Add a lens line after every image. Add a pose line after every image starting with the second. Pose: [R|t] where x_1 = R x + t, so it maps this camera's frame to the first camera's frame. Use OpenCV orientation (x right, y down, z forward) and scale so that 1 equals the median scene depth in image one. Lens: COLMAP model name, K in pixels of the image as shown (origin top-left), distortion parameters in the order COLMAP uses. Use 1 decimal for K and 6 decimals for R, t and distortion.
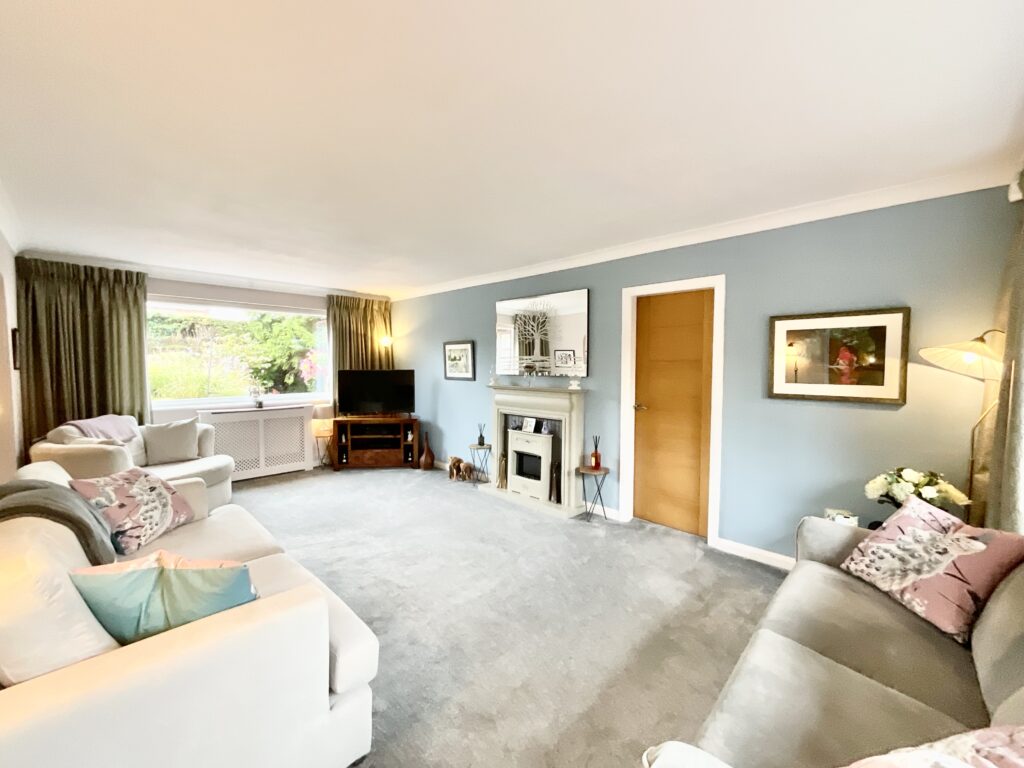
lens RADIAL K [[416.7, 0, 512.5], [0, 416.7, 382.5], [0, 0, 1]] dist [-0.000072, -0.000012]
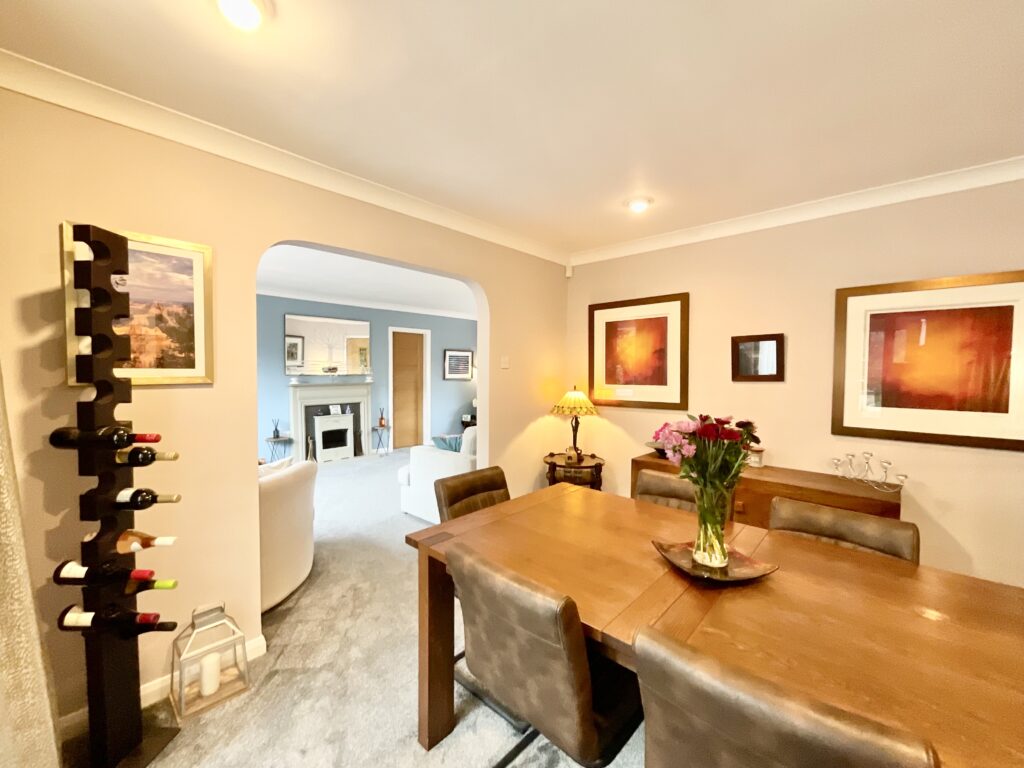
lens RADIAL K [[416.7, 0, 512.0], [0, 416.7, 383.3], [0, 0, 1]] dist [-0.000072, -0.000012]
pose [[-0.037968, -0.043066, 0.998351, -1.471703], [0.033094, 0.998469, 0.044330, -0.032640], [-0.998731, 0.034723, -0.036484, 0.476859]]
